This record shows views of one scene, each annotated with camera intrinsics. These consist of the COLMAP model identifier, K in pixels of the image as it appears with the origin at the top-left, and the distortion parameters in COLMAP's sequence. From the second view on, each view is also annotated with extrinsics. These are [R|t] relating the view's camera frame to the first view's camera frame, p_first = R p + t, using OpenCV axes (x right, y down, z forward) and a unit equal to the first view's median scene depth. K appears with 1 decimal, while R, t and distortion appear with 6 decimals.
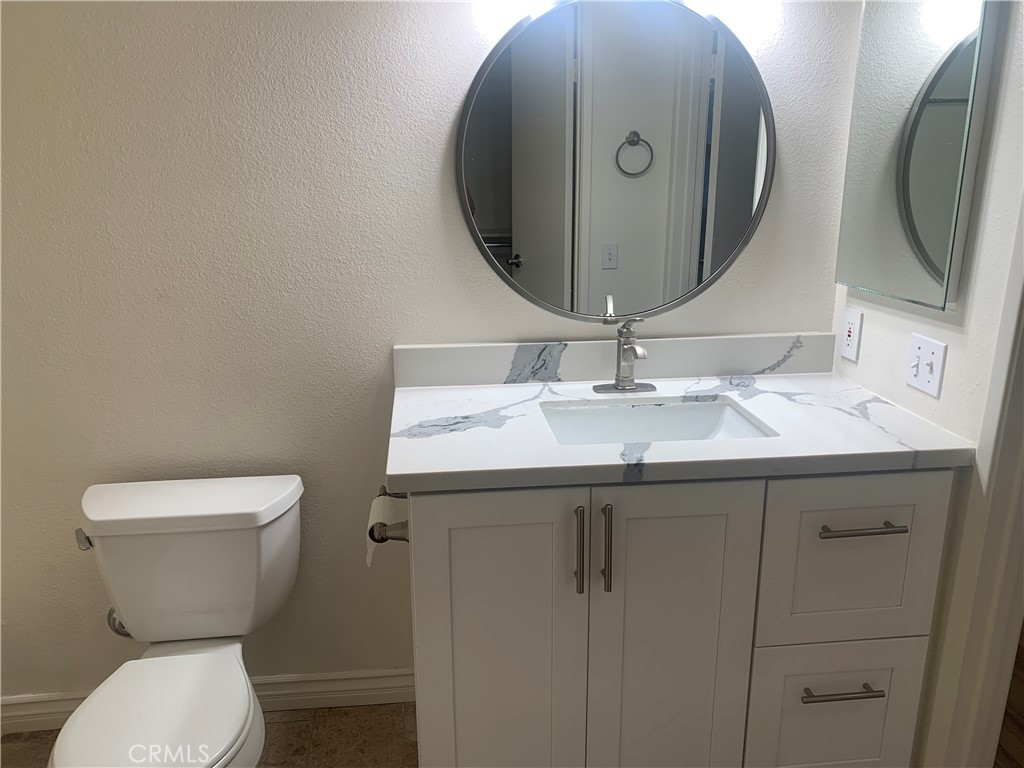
lens RADIAL K [[790.2, 0, 512.6], [0, 790.2, 385.6], [0, 0, 1]] dist [0.050126, -0.061669]
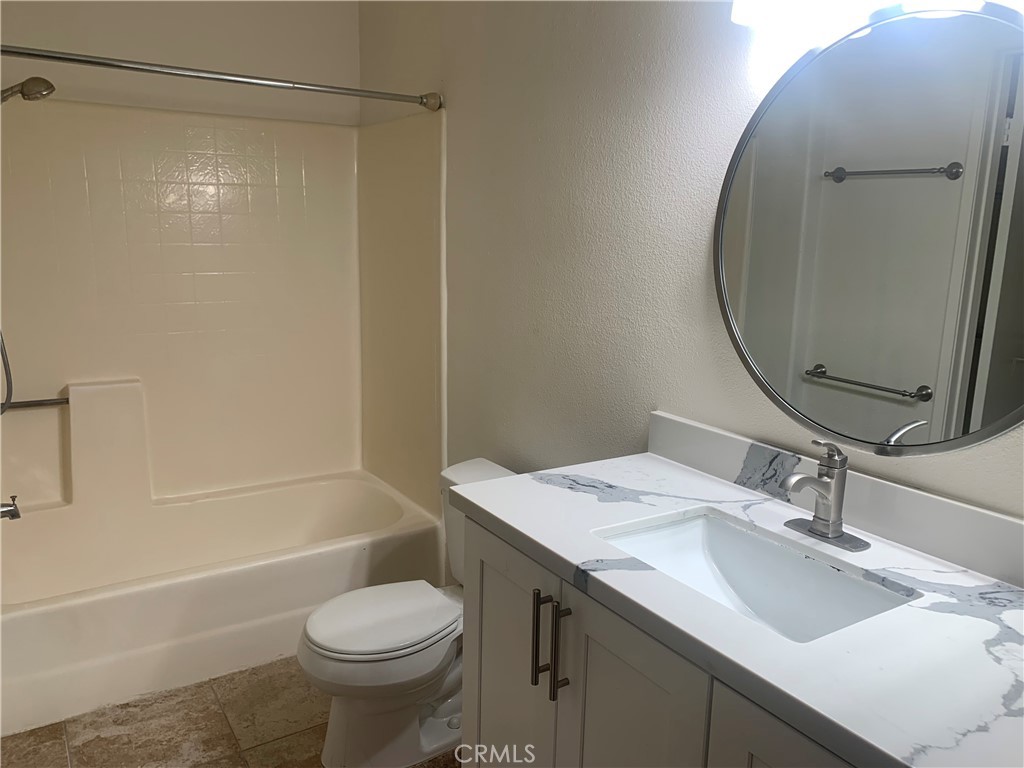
lens RADIAL K [[790.2, 0, 512.7], [0, 790.2, 383.8], [0, 0, 1]] dist [0.050126, -0.061669]
pose [[0.446914, 0.189855, -0.874198, 0.654066], [-0.277094, 0.958538, 0.066513, -0.102566], [0.850580, 0.212510, 0.480992, 0.375482]]
